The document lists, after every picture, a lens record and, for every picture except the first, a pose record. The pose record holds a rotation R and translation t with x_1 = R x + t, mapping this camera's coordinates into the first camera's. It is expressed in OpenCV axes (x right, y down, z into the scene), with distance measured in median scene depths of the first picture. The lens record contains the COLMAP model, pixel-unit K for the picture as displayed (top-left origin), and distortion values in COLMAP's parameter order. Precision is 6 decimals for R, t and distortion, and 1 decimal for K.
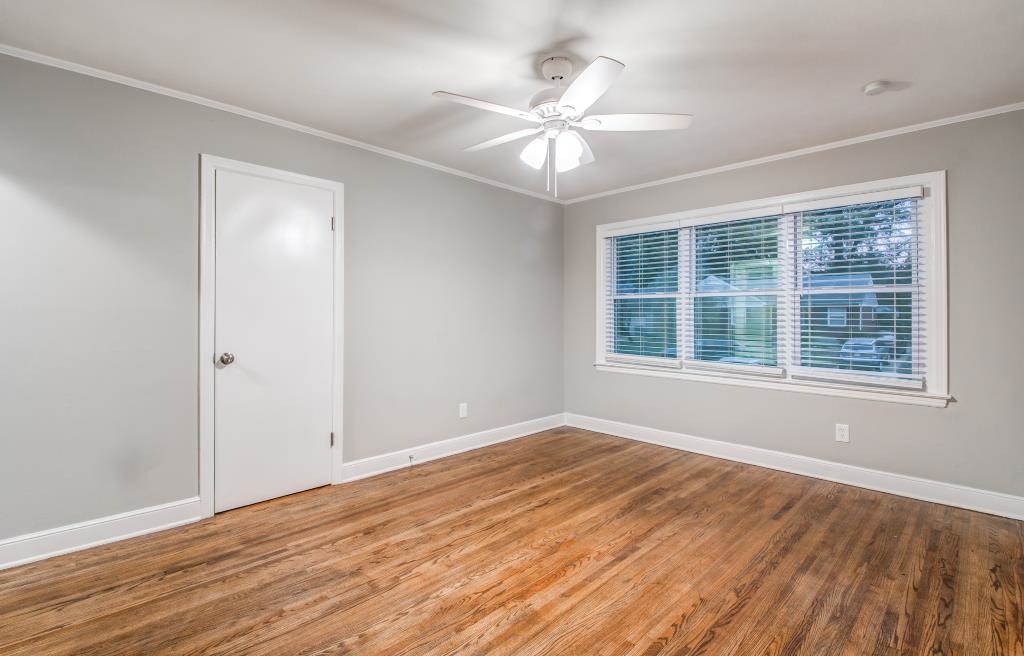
lens RADIAL K [[466.6, 0, 507.8], [0, 466.6, 319.9], [0, 0, 1]] dist [0.013133, -0.018947]
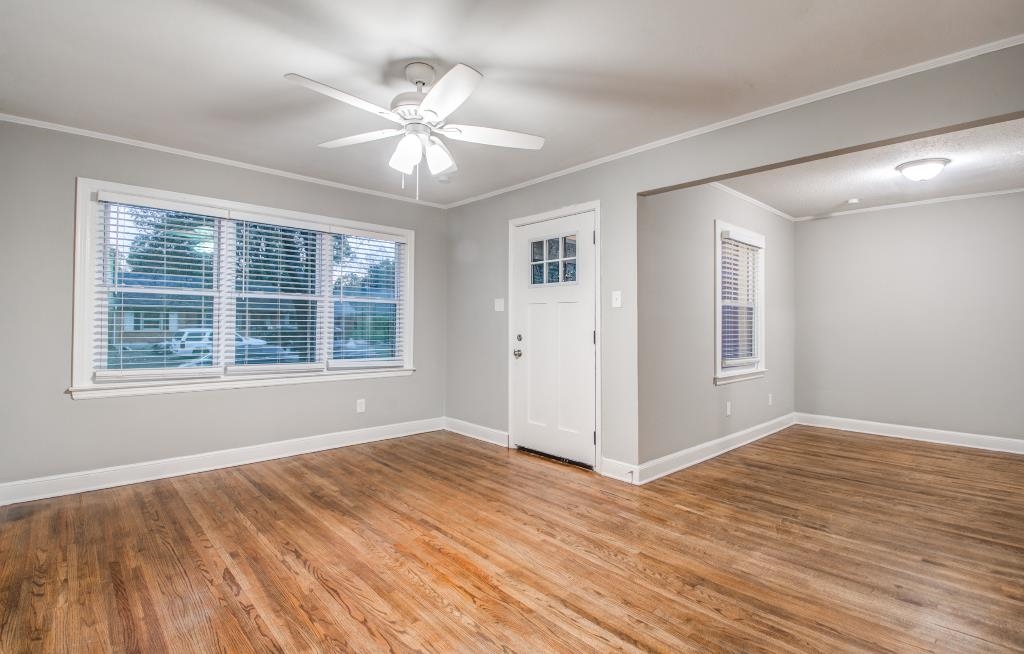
lens RADIAL K [[479.6, 0, 498.2], [0, 479.6, 321.9], [0, 0, 1]] dist [0.028001, -0.030328]
pose [[0.048671, -0.002770, 0.998811, -0.801016], [-0.002429, 0.999993, 0.002891, -0.005497], [-0.998812, -0.002567, 0.048664, 0.670057]]
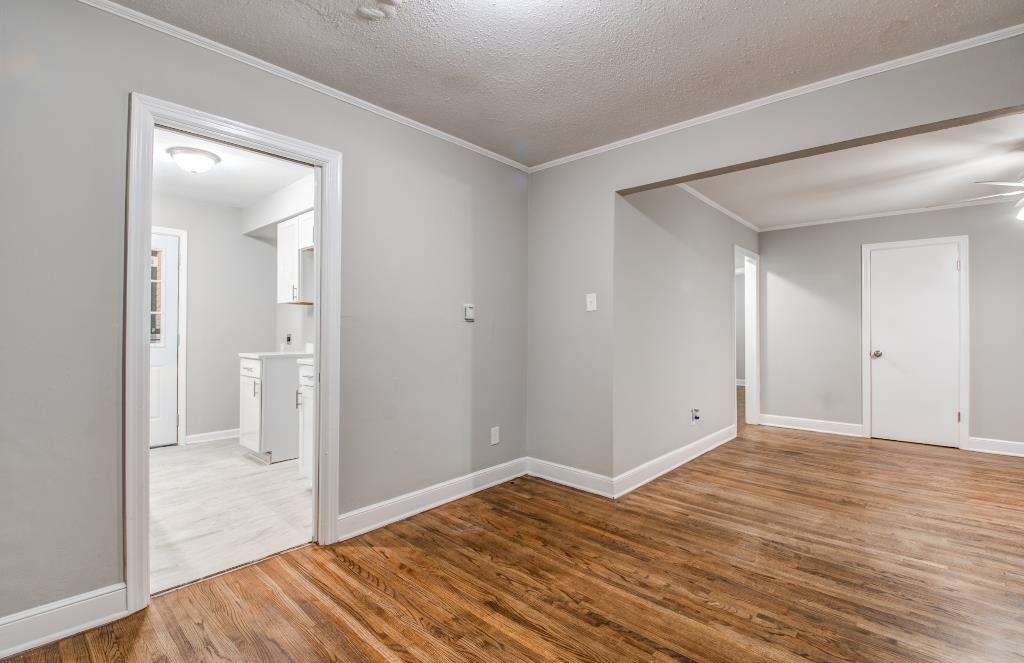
lens RADIAL K [[463.9, 0, 506.1], [0, 463.9, 323.5], [0, 0, 1]] dist [0.012032, -0.017489]
pose [[0.046972, -0.015409, -0.998777, 1.167269], [-0.011937, 0.999801, -0.015986, 0.012783], [0.998825, 0.012673, 0.046779, -0.539899]]
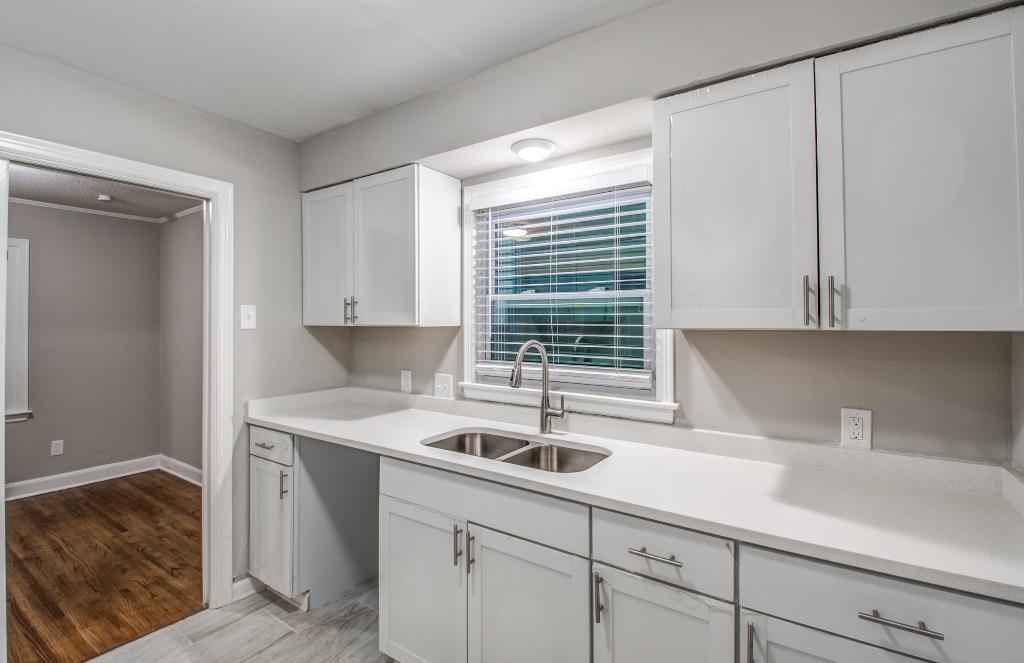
lens RADIAL K [[463.9, 0, 506.1], [0, 463.9, 323.5], [0, 0, 1]] dist [0.012032, -0.017489]
pose [[-0.190318, -0.009238, 0.981679, -0.476115], [-0.001383, 0.999957, 0.009142, -0.073826], [-0.981721, 0.000382, -0.190323, -1.414826]]
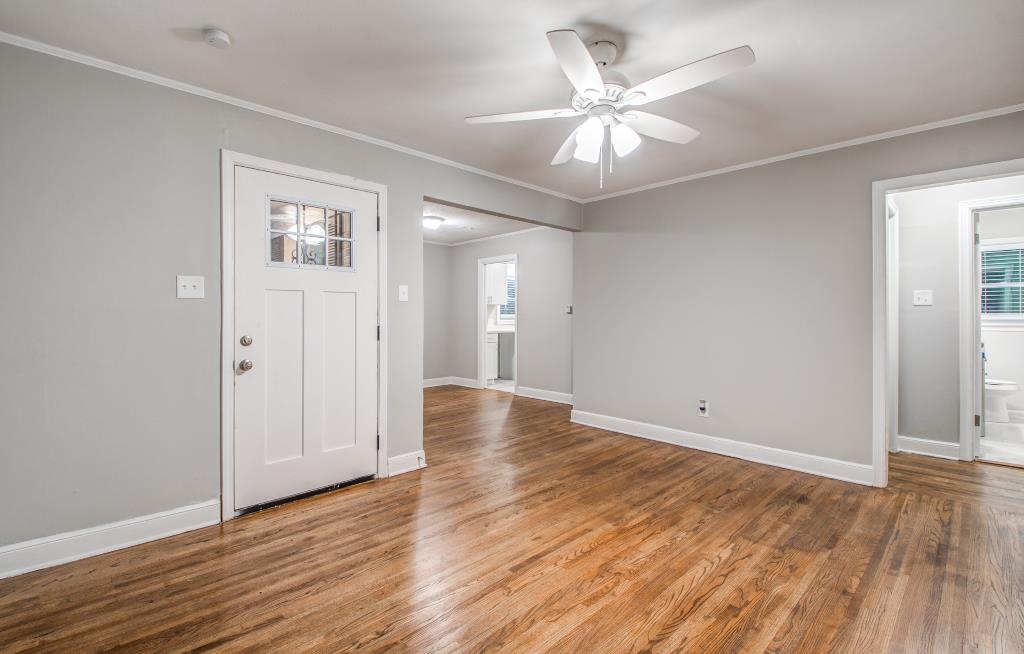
lens RADIAL K [[461.4, 0, 504.8], [0, 461.4, 316.7], [0, 0, 1]] dist [0.002764, -0.014107]
pose [[-0.999785, -0.003124, 0.020483, 0.243699], [-0.002997, 0.999976, 0.006187, -0.009020], [-0.020502, 0.006124, -0.999771, 1.679993]]
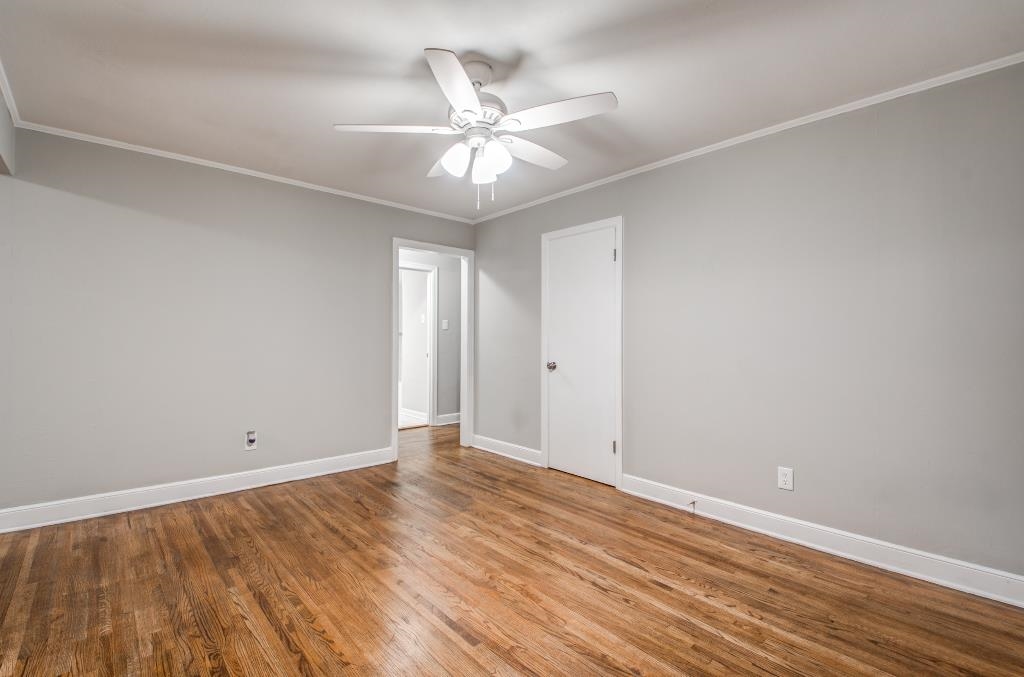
lens RADIAL K [[461.7, 0, 503.4], [0, 461.7, 337.2], [0, 0, 1]] dist [0.026763, -0.029016]
pose [[-0.058809, -0.002569, -0.998266, 0.905782], [-0.010949, 0.999938, -0.001929, -0.003418], [0.998209, 0.010816, -0.058833, 0.962993]]
